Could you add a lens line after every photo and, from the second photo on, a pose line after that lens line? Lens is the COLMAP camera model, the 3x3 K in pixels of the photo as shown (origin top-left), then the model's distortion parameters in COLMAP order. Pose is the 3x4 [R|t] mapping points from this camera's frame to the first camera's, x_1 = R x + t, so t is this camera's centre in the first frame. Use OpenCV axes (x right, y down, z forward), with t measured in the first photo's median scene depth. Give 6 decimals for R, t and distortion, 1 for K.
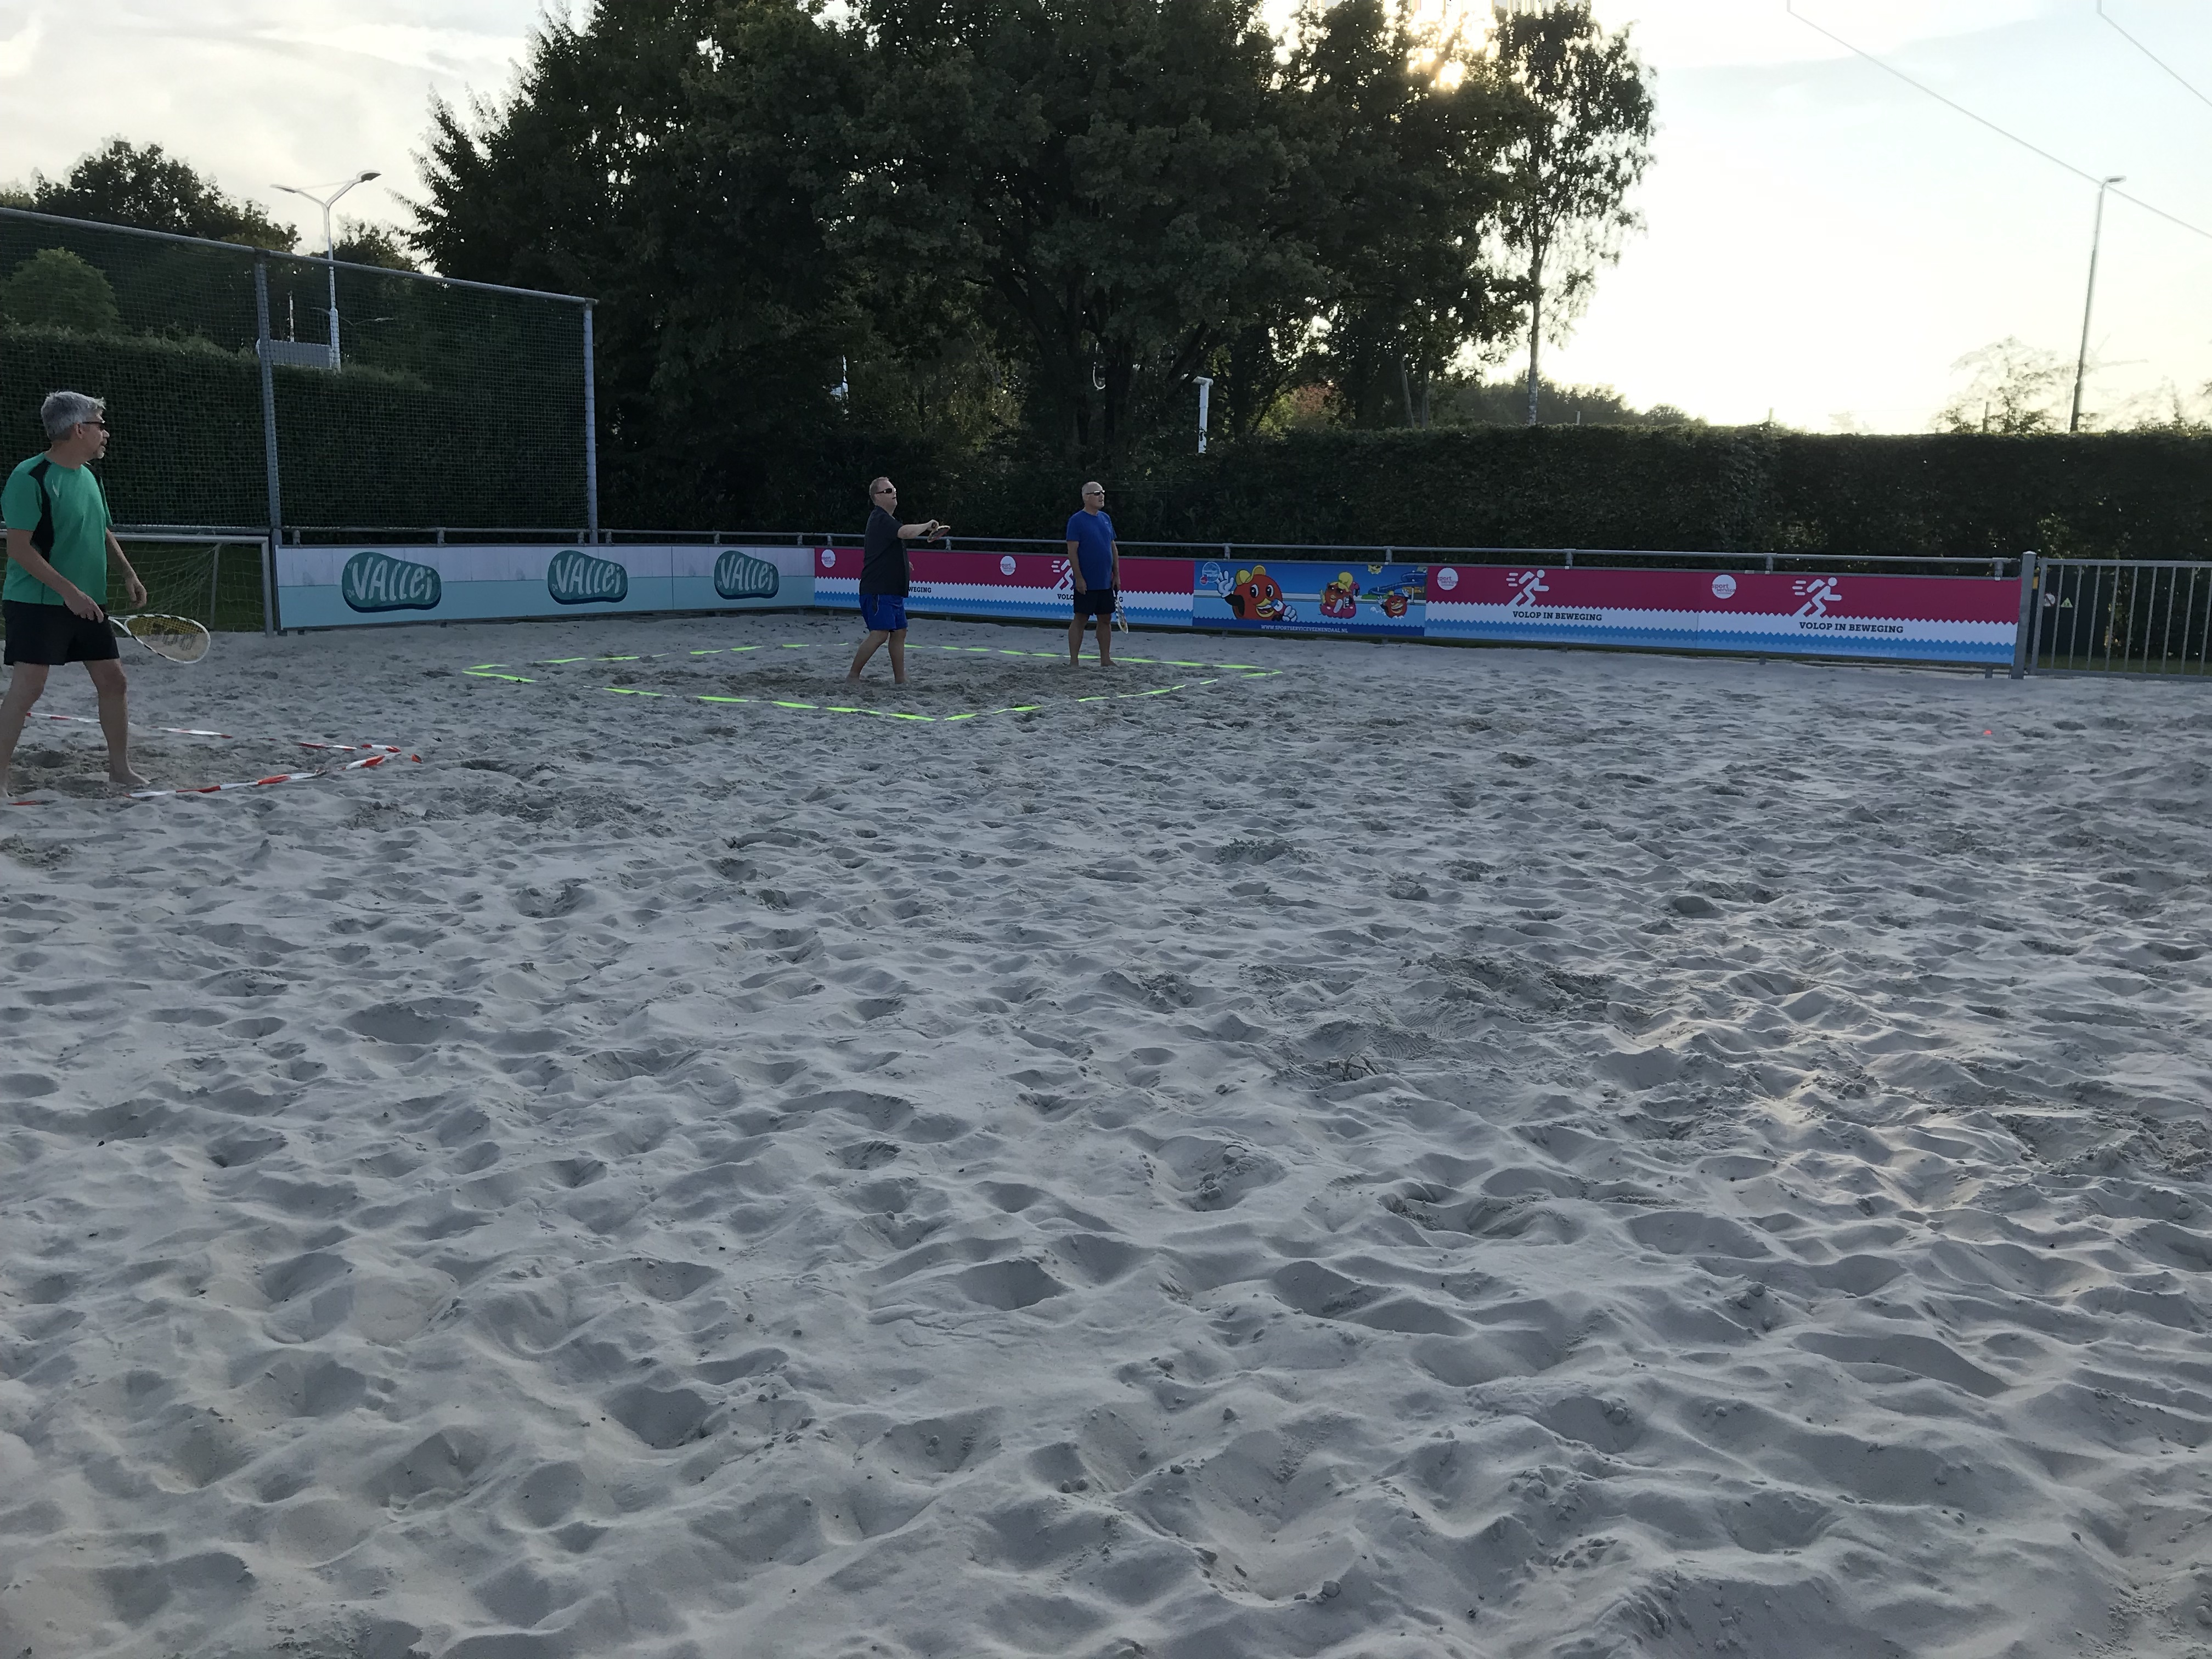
lens RADIAL K [[1805.0, 0, 1110.4], [0, 1805.0, 818.4], [0, 0, 1]] dist [0.041975, -0.051524]
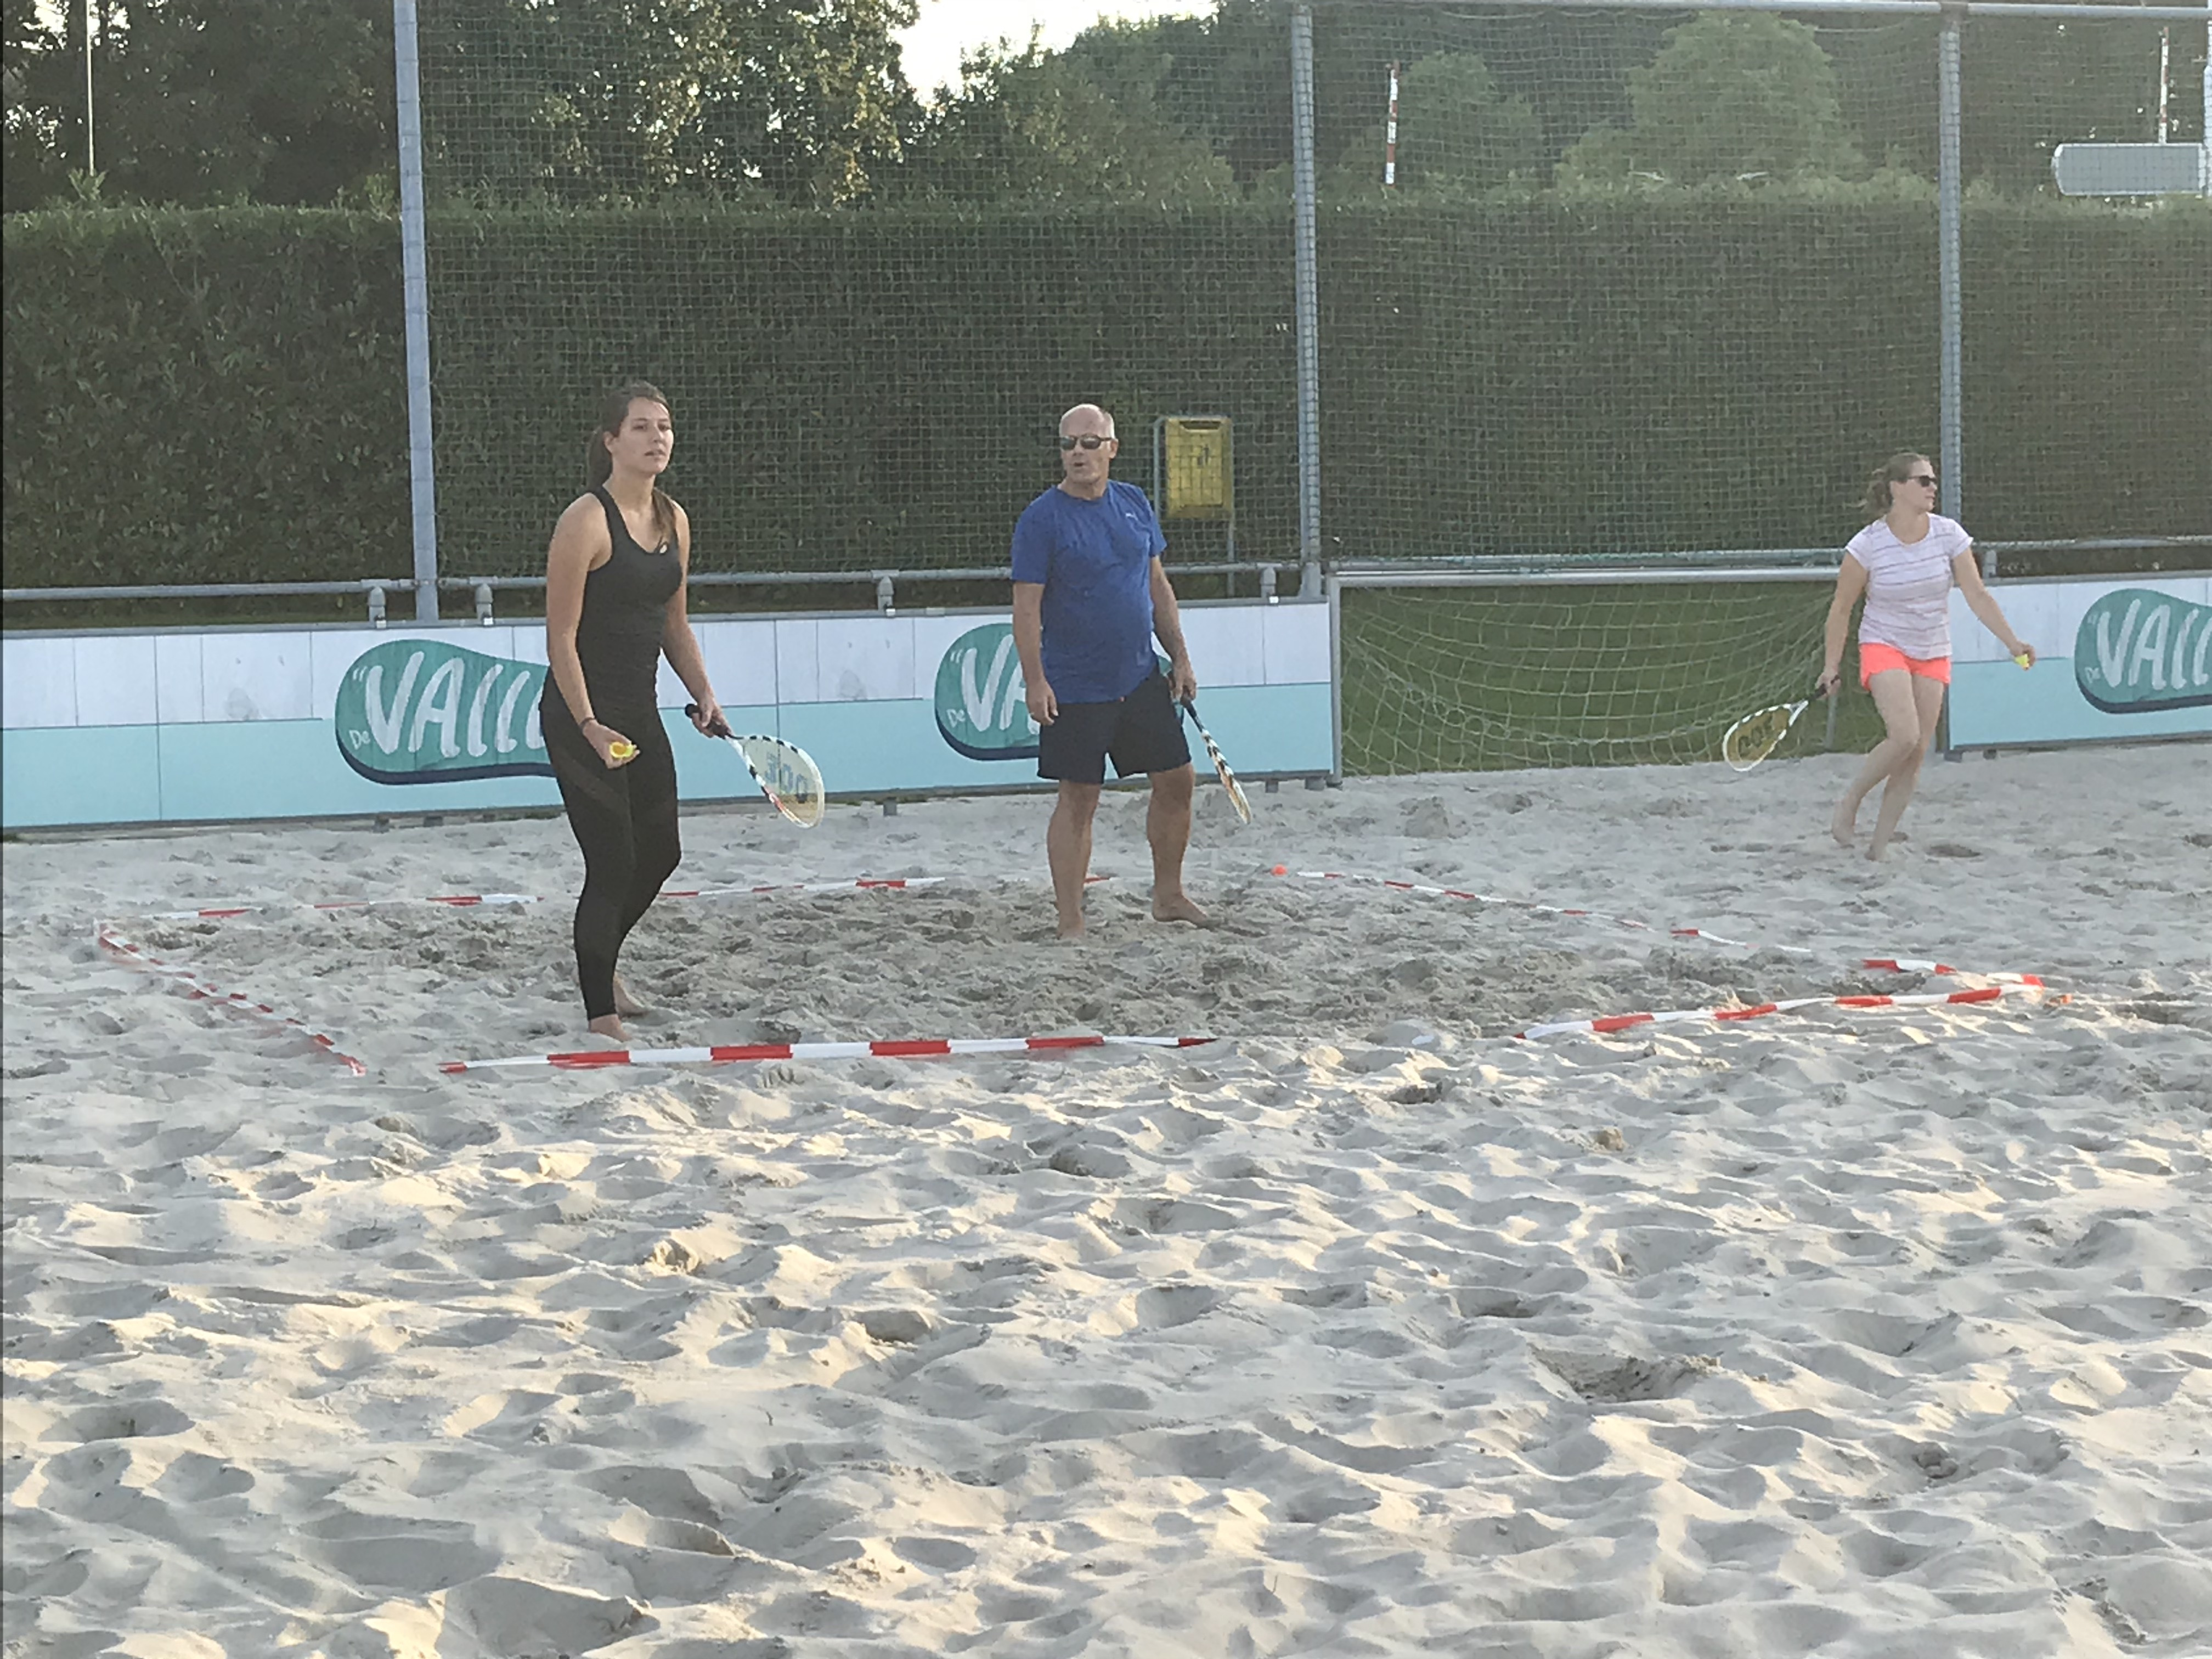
lens RADIAL K [[4281.0, 0, 1118.0], [0, 4281.0, 796.4], [0, 0, 1]] dist [0.264184, -1.370890]
pose [[0.788443, 0.004632, -0.615090, 0.154213], [-0.061964, 0.995483, -0.071931, 0.013735], [0.611979, 0.094827, 0.785169, -0.113553]]
